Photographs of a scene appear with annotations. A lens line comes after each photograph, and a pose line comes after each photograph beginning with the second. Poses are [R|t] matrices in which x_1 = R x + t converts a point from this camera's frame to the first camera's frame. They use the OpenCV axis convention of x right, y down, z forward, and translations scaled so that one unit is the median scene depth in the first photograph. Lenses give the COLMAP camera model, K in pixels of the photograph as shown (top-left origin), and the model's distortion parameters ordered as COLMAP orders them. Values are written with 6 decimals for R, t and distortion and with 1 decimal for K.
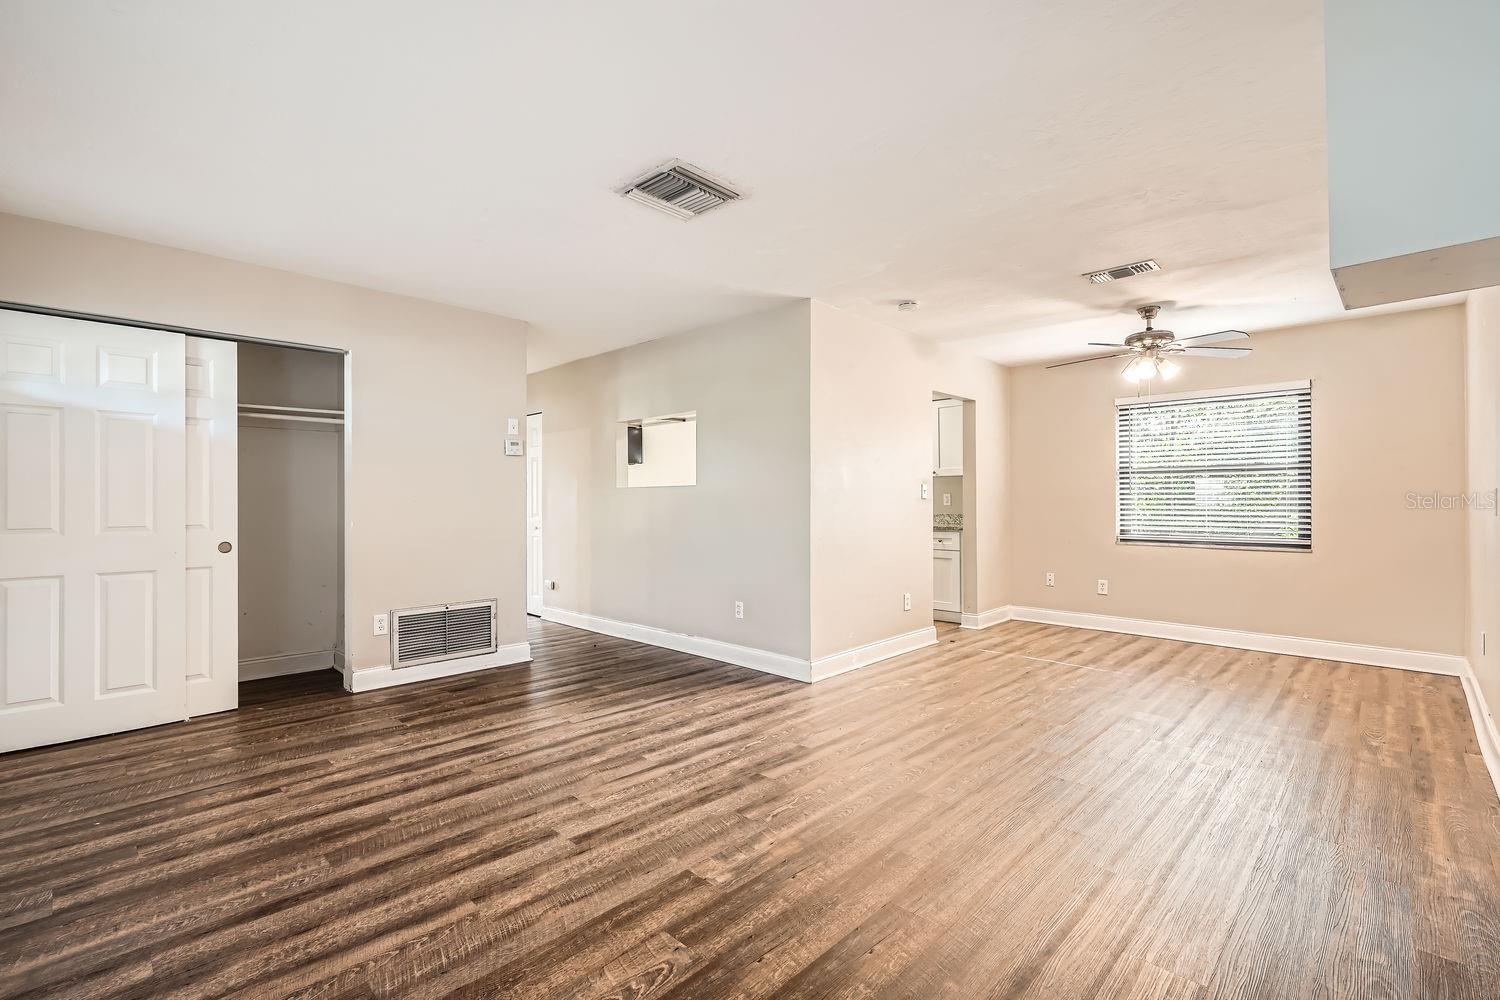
lens RADIAL K [[683.5, 0, 752.9], [0, 683.5, 496.6], [0, 0, 1]] dist [0.003196, -0.000570]
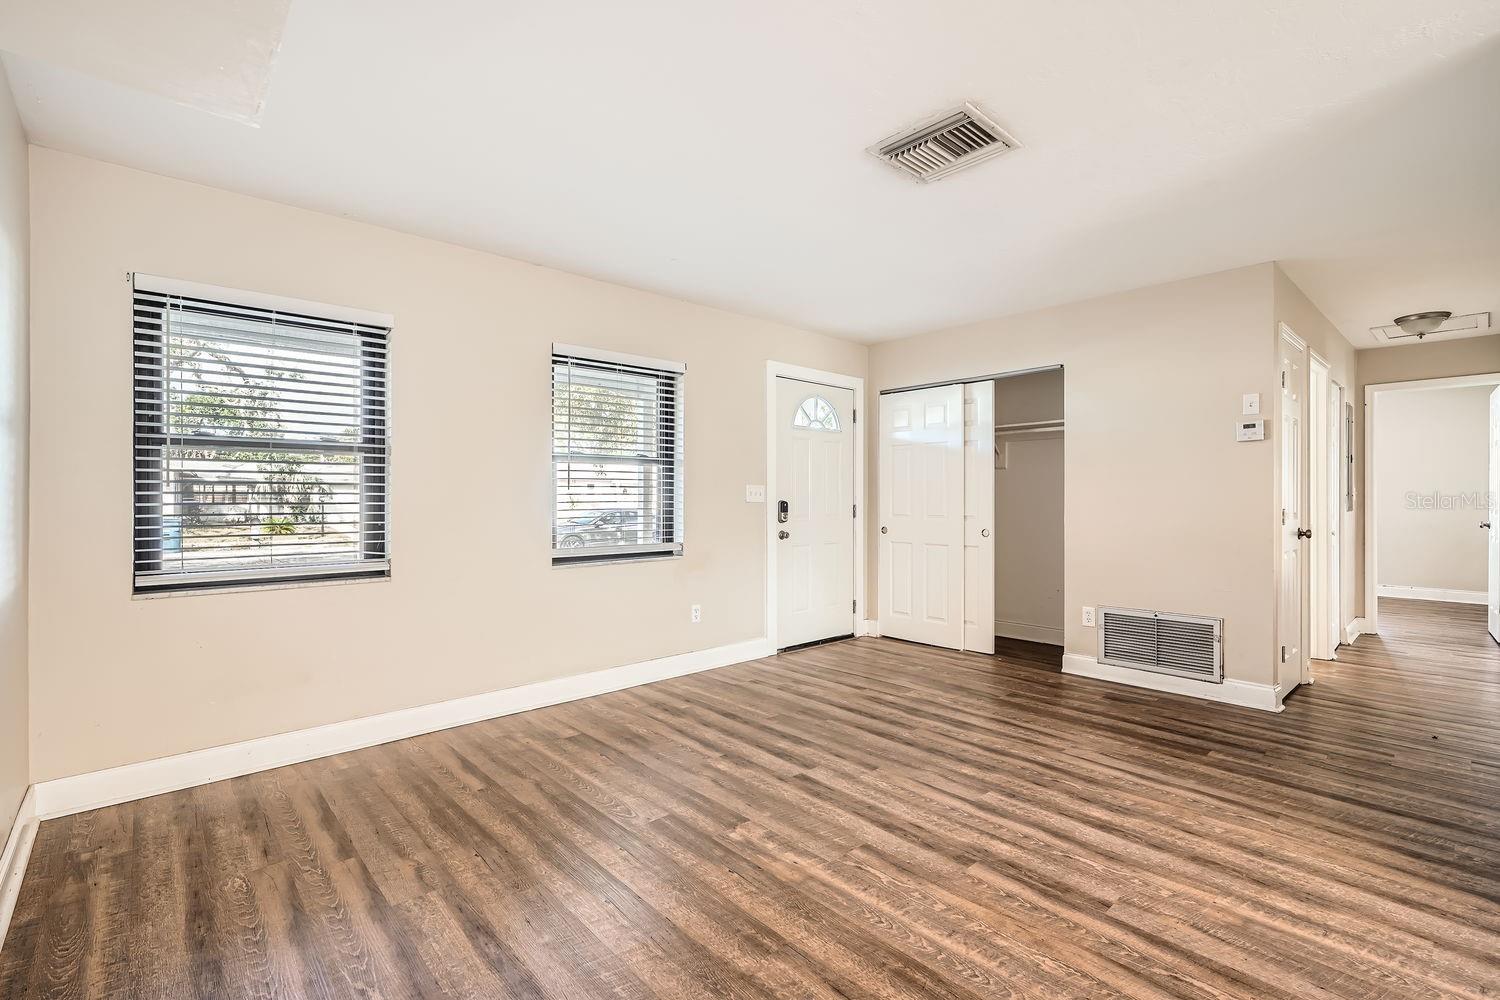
lens RADIAL K [[683.5, 0, 753.8], [0, 683.5, 500.1], [0, 0, 1]] dist [0.003196, -0.000570]
pose [[-0.084036, 0.001977, -0.996461, 0.669745], [0.007917, 0.999968, 0.001317, 0.002767], [0.996431, -0.007778, -0.084049, 0.705317]]
